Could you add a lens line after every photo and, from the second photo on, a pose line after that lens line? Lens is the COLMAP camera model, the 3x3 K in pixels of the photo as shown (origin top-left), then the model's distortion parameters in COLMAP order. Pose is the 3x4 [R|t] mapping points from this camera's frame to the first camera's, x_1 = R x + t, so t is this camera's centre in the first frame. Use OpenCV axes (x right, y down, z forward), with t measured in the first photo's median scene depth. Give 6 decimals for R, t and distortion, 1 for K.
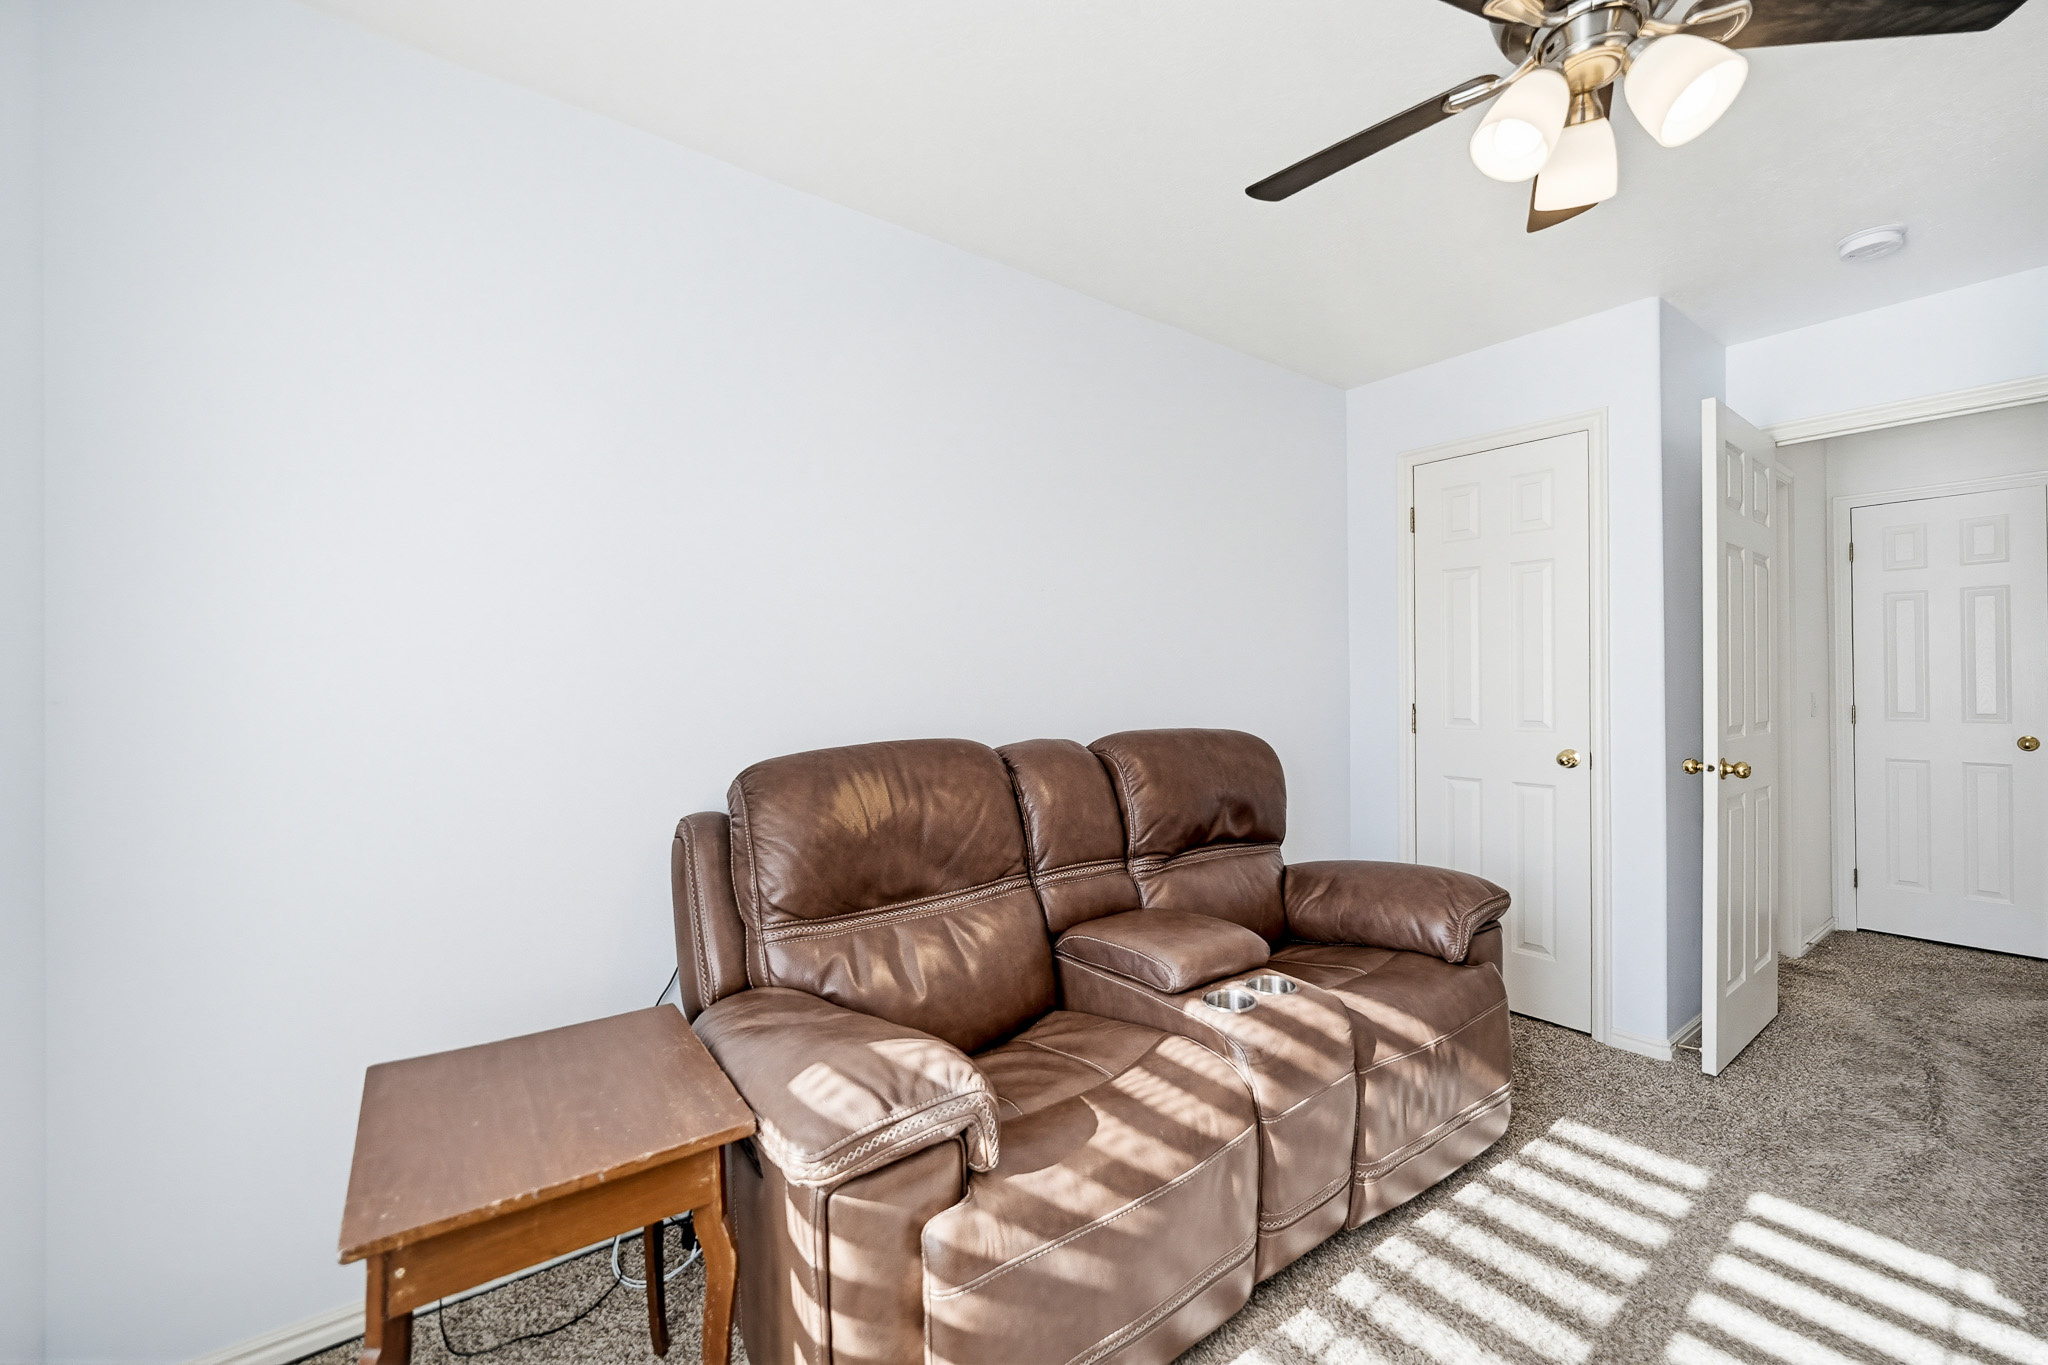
lens RADIAL K [[836.9, 0, 1034.0], [0, 836.9, 683.2], [0, 0, 1]] dist [-0.002819, -0.000158]
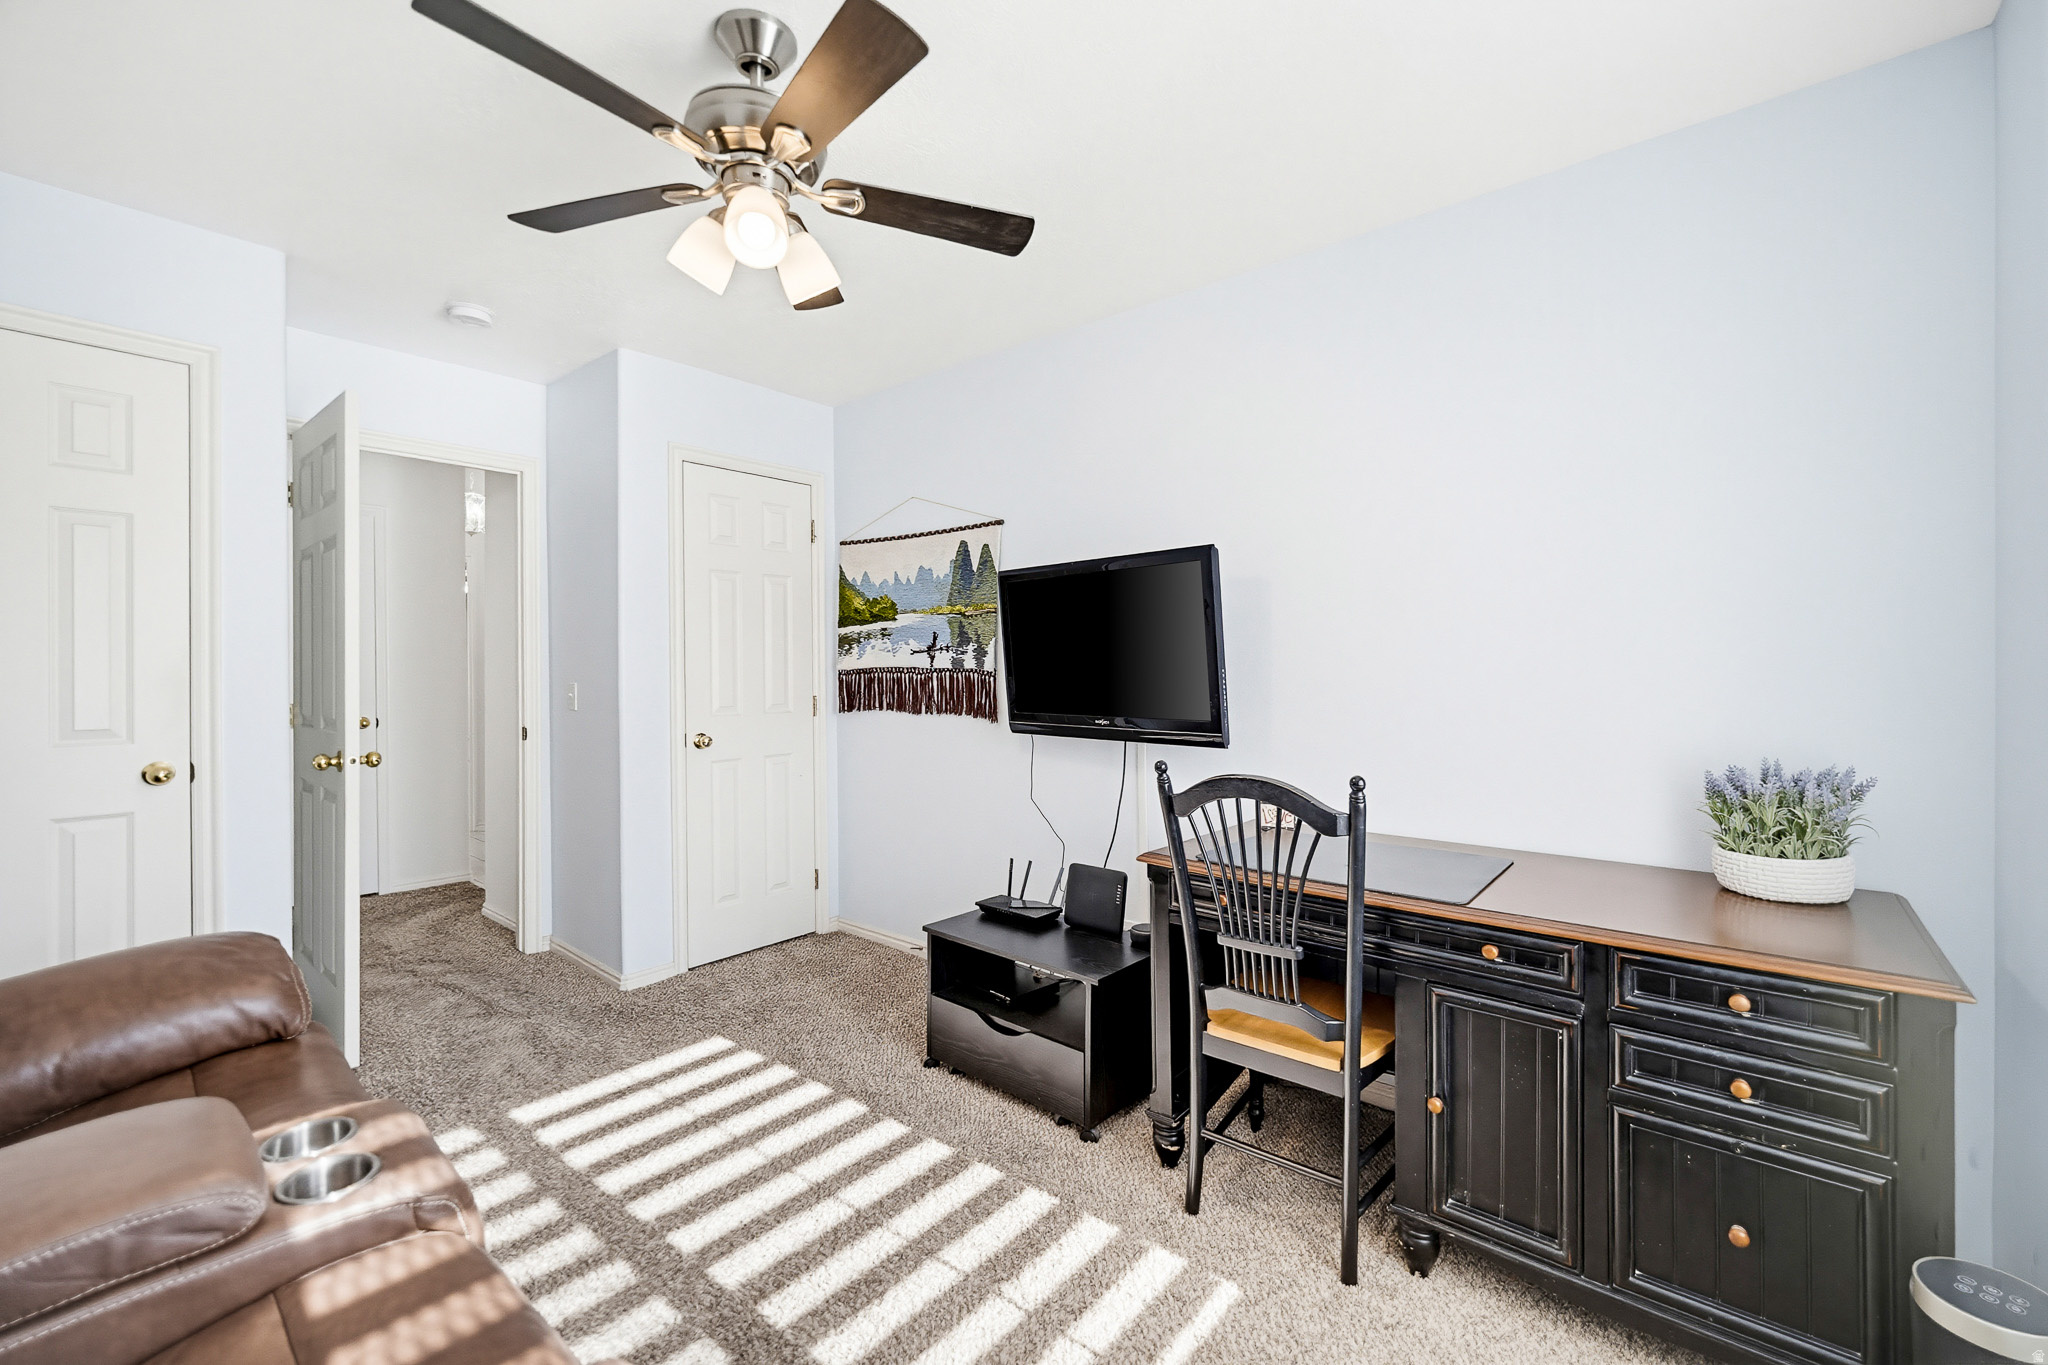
lens RADIAL K [[836.9, 0, 1032.8], [0, 836.9, 672.5], [0, 0, 1]] dist [-0.002819, -0.000158]
pose [[-0.194710, -0.003463, 0.980855, -0.353981], [0.003482, 0.999985, 0.004222, -0.005932], [-0.980855, 0.004238, -0.194695, 0.425375]]
